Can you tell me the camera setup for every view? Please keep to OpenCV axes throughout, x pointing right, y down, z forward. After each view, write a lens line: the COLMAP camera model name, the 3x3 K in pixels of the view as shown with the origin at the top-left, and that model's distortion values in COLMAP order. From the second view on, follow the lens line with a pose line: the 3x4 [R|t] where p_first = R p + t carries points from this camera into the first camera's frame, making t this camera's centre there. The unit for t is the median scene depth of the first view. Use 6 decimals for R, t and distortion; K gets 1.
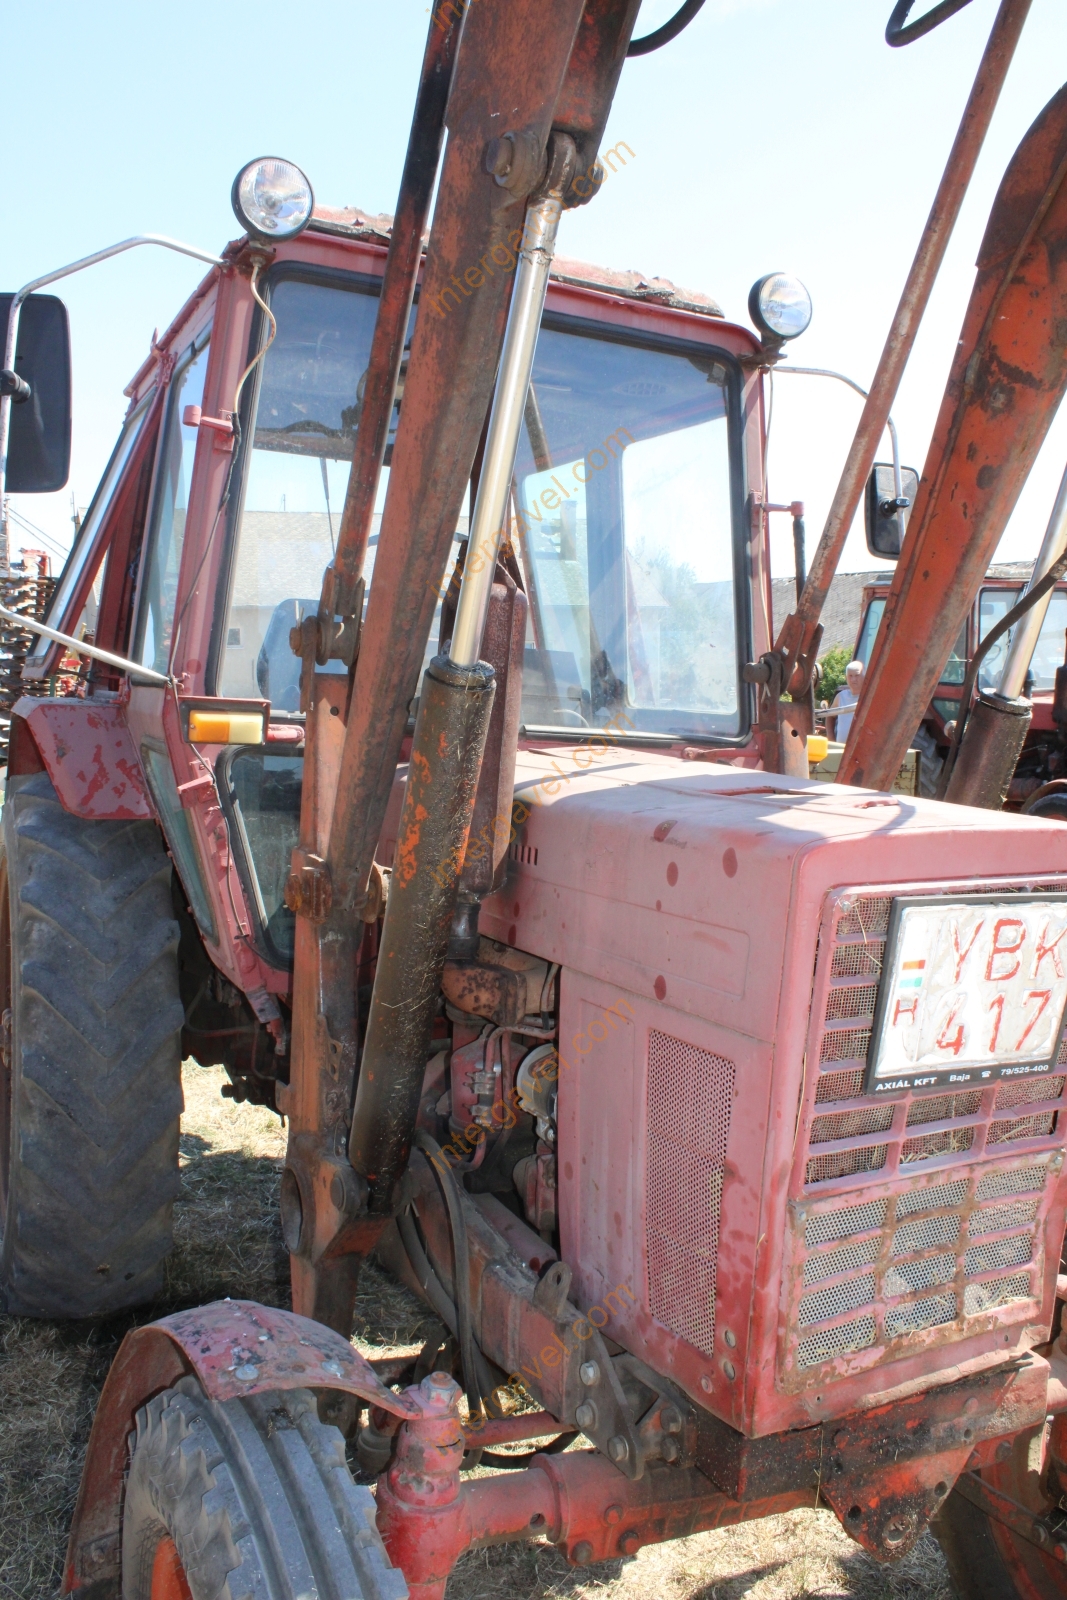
lens RADIAL K [[1352.1, 0, 526.8], [0, 1352.1, 797.3], [0, 0, 1]] dist [-0.157316, 0.135640]
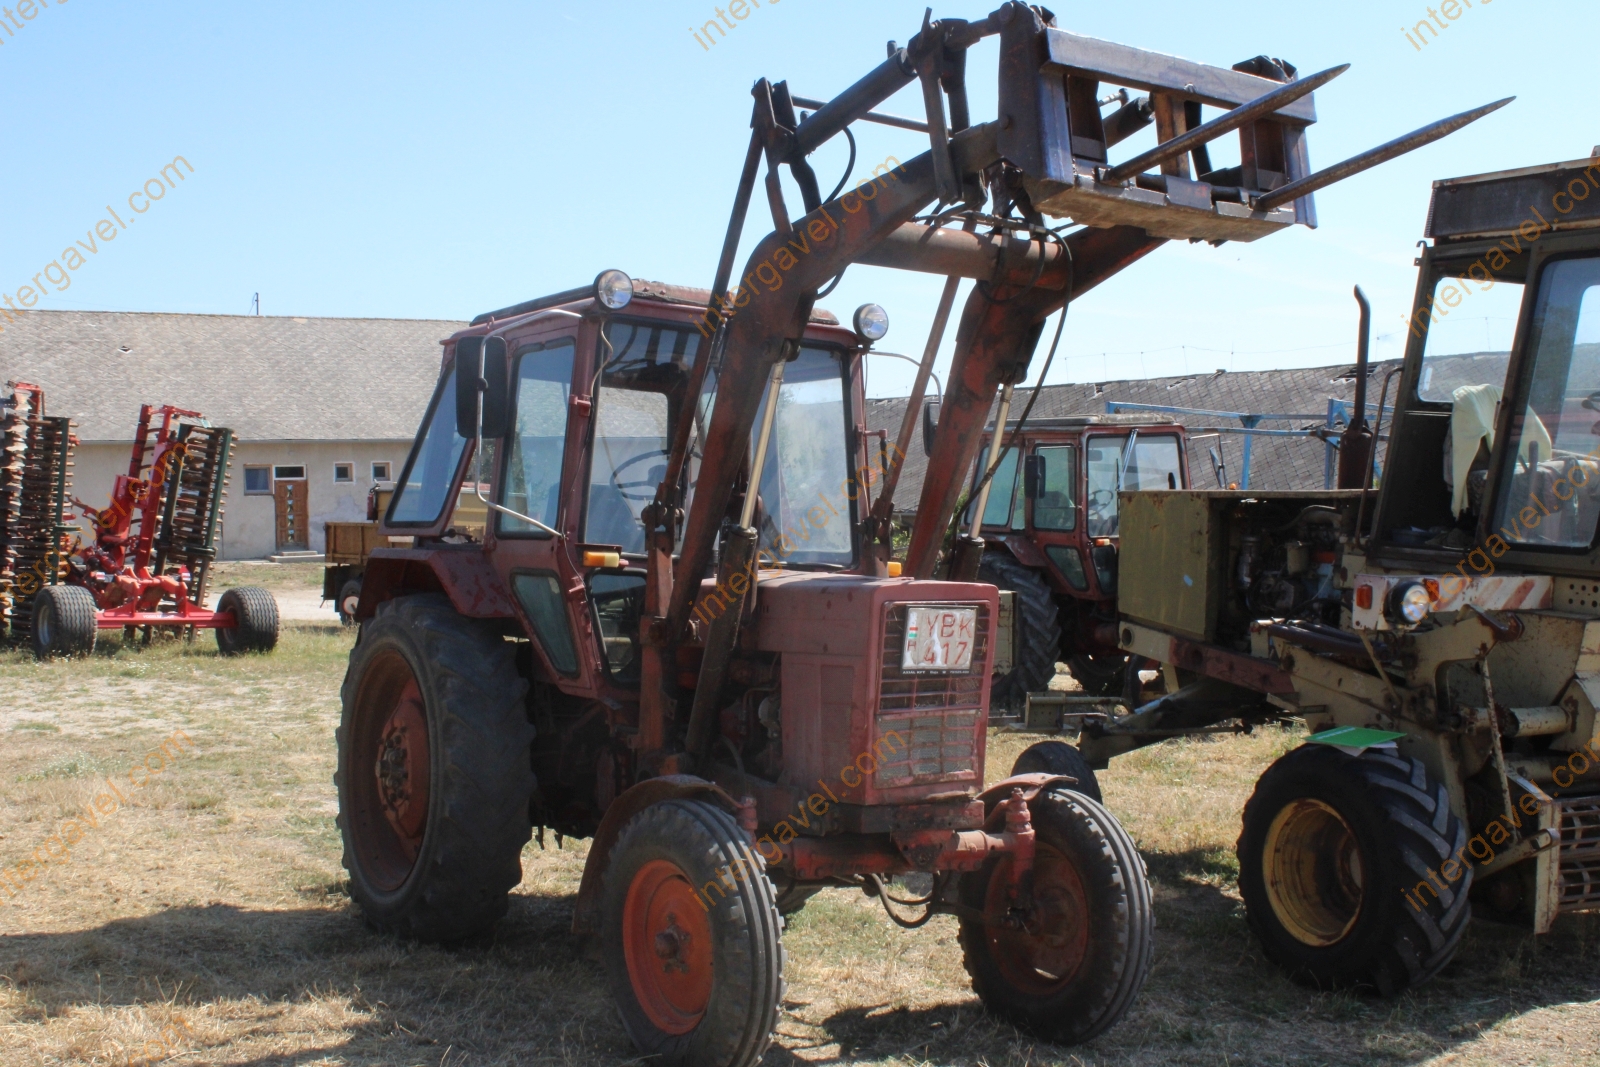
lens RADIAL K [[1854.9, 0, 802.3], [0, 1854.9, 540.4], [0, 0, 1]] dist [0.010380, 0.000000]
pose [[0.991520, -0.012763, 0.129324, -0.312000], [0.023277, 0.996514, -0.080119, 0.165492], [-0.127850, 0.082450, 0.988360, -1.971525]]
